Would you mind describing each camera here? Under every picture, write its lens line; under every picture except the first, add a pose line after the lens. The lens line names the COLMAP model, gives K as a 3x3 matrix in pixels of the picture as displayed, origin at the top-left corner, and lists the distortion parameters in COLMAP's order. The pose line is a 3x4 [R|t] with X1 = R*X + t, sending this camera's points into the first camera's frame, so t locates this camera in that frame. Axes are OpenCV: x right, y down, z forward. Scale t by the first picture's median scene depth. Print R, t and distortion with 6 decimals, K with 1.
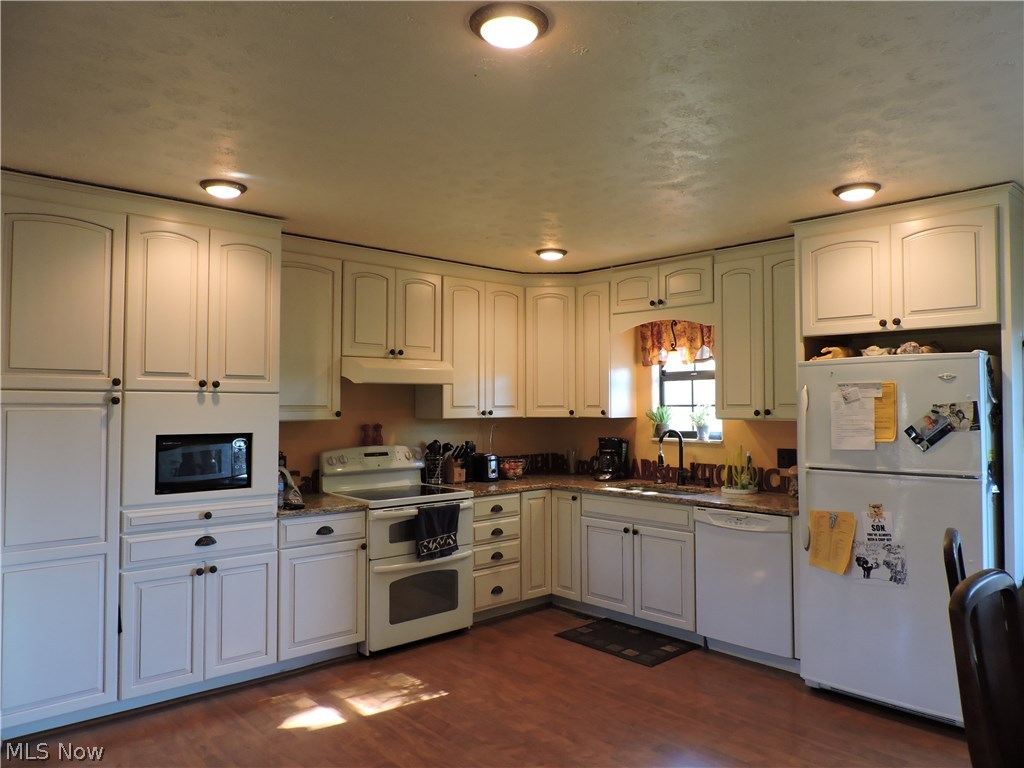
lens RADIAL K [[731.7, 0, 514.6], [0, 731.7, 383.4], [0, 0, 1]] dist [-0.024976, 0.019820]
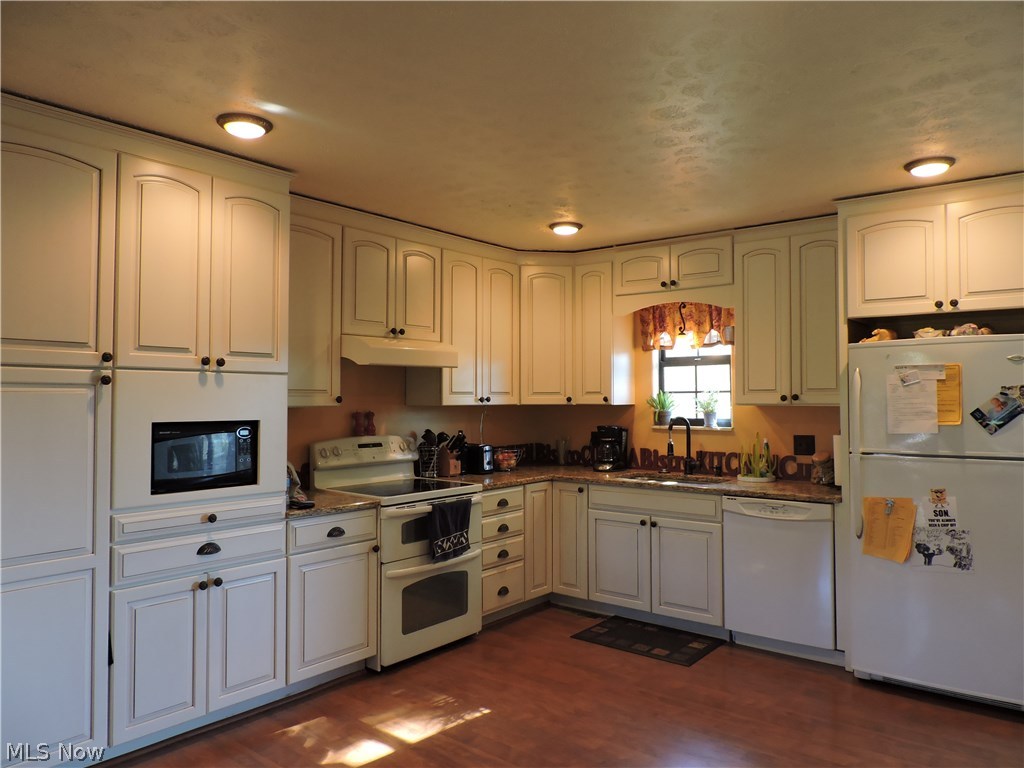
lens RADIAL K [[731.7, 0, 511.1], [0, 731.7, 383.9], [0, 0, 1]] dist [-0.024976, 0.019820]
pose [[0.988352, 0.002488, 0.152166, -0.195750], [-0.003823, 0.999957, 0.008479, 0.016764], [-0.152138, -0.008962, 0.988319, 0.111246]]
